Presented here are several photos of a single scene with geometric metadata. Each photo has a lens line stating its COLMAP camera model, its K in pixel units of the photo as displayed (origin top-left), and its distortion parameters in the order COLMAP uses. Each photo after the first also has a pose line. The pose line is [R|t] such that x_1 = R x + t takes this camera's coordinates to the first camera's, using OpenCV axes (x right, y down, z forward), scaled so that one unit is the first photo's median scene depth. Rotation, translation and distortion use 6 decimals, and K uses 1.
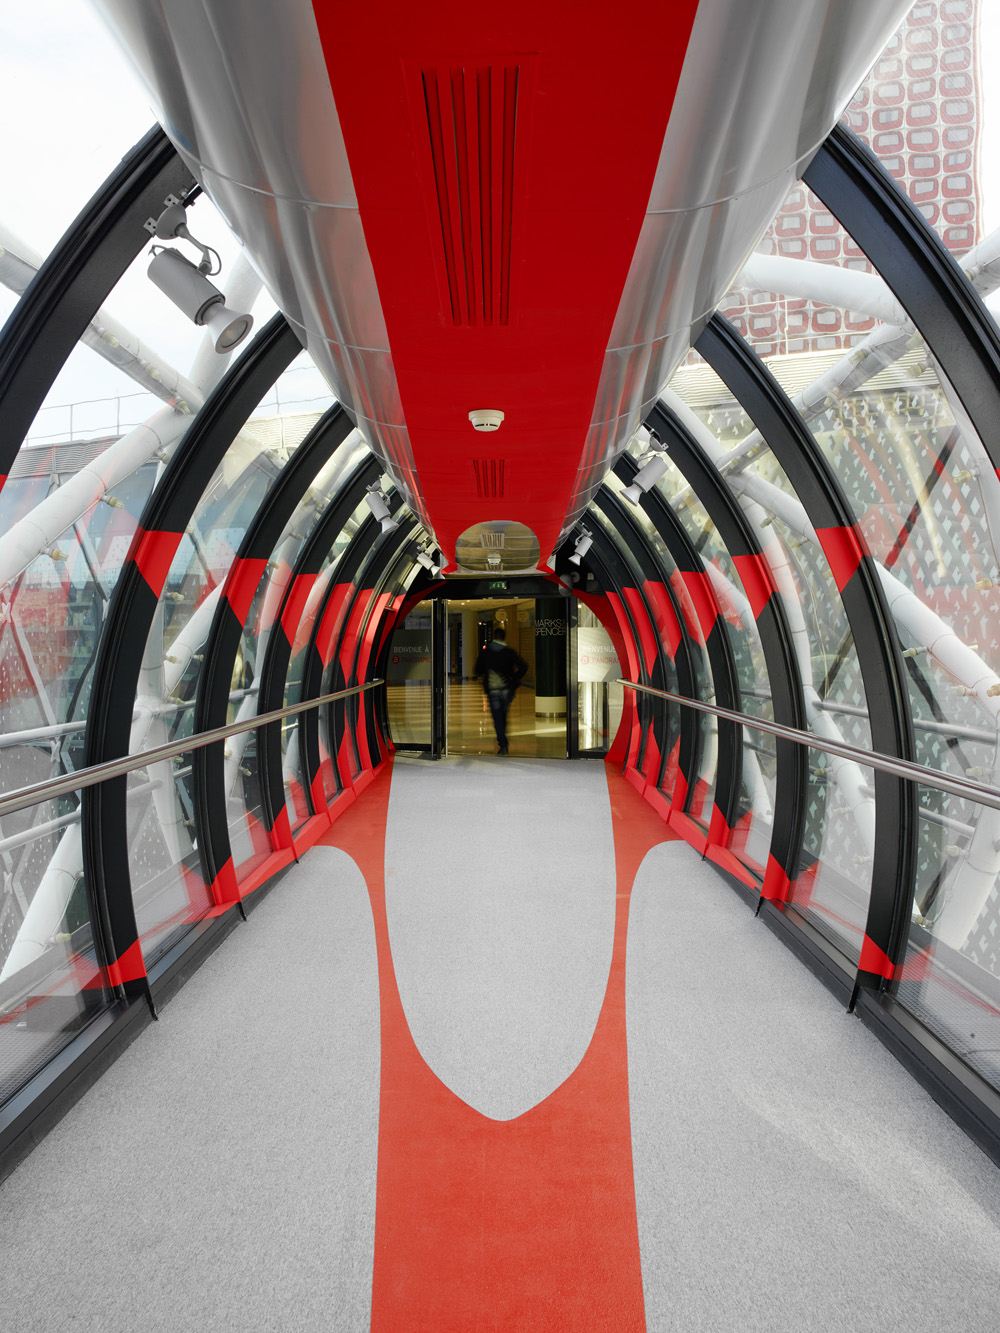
lens RADIAL K [[1308.5, 0, 500.0], [0, 1308.5, 666.5], [0, 0, 1]] dist [-0.000082, 0.000660]
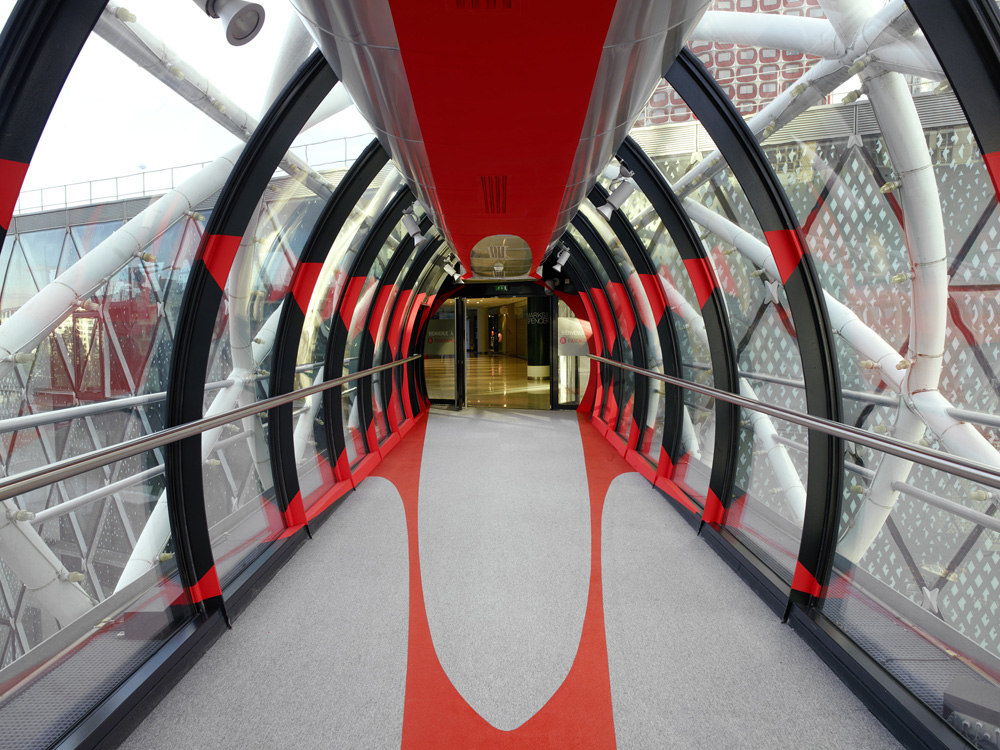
lens RADIAL K [[829.0, 0, 500.0], [0, 829.0, 375.0], [0, 0, 1]] dist [-0.002780, 0.000049]
pose [[0.999991, -0.002342, -0.003635, -0.000316], [0.002475, 0.999318, 0.036841, -0.001130], [0.003547, -0.036849, 0.999315, 0.146578]]
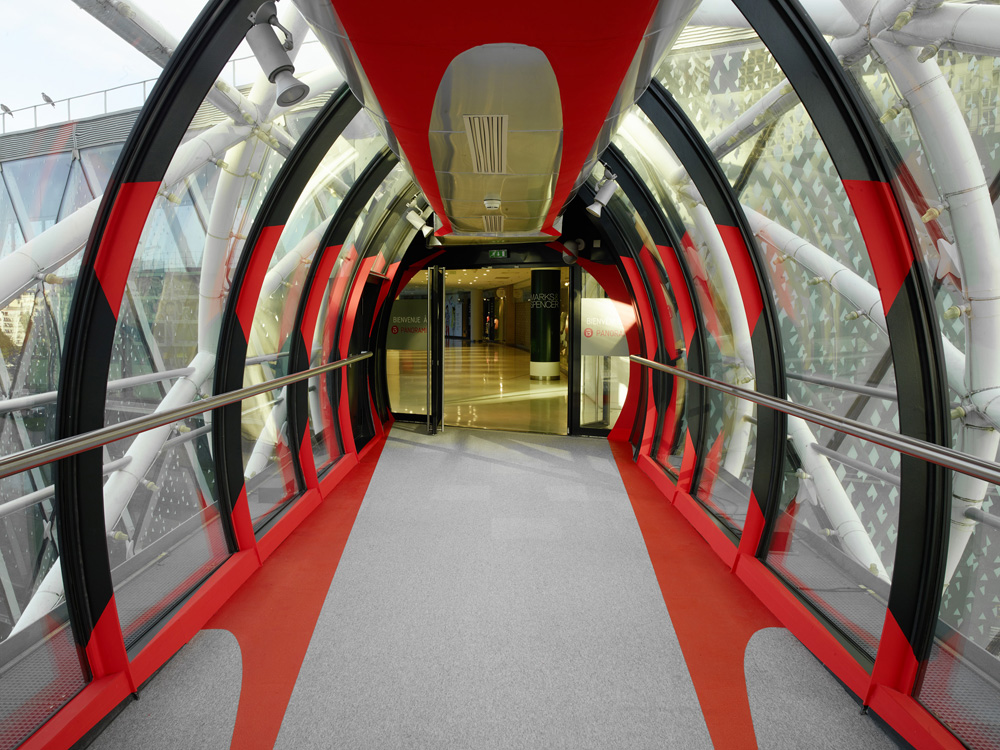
lens RADIAL K [[689.9, 0, 500.0], [0, 689.9, 375.0], [0, 0, 1]] dist [-0.003832, -0.000361]
pose [[0.999942, 0.010722, 0.000882, 0.000756], [-0.010758, 0.997591, 0.068527, -0.011670], [-0.000145, -0.068533, 0.997649, 0.725240]]
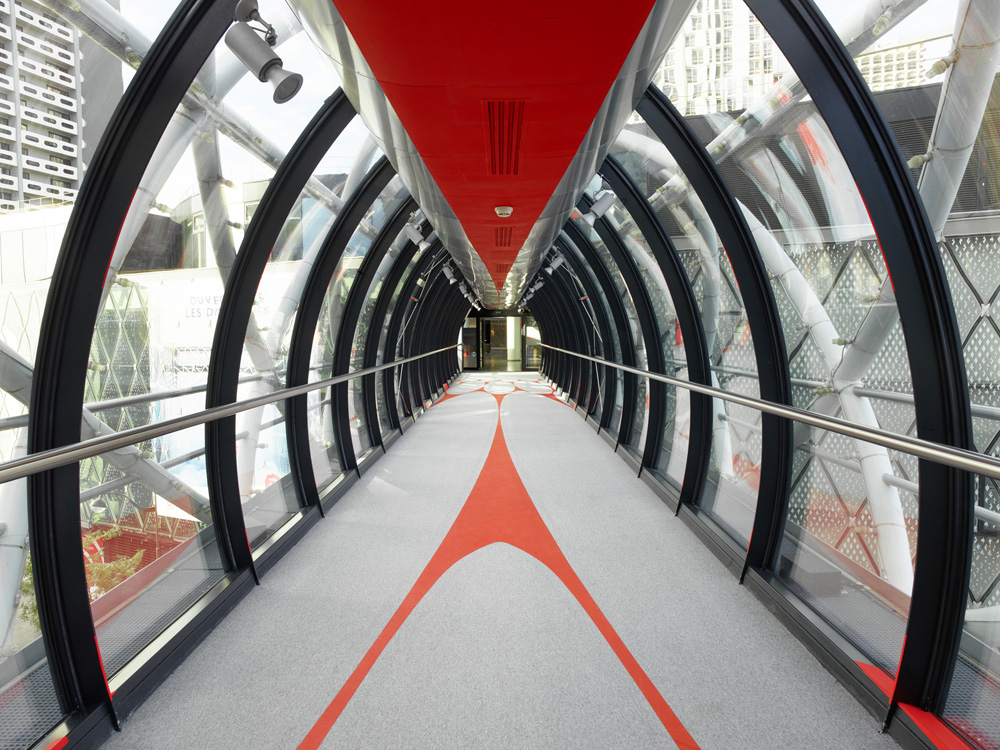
lens RADIAL K [[1558.2, 0, 536.6], [0, 1558.2, 401.6], [0, 0, 1]] dist [2.355896, 0.002605]
pose [[0.999774, -0.004966, 0.020653, 0.004750], [0.004367, 0.999571, 0.028956, 0.011049], [-0.020788, -0.028859, 0.999367, -0.661146]]
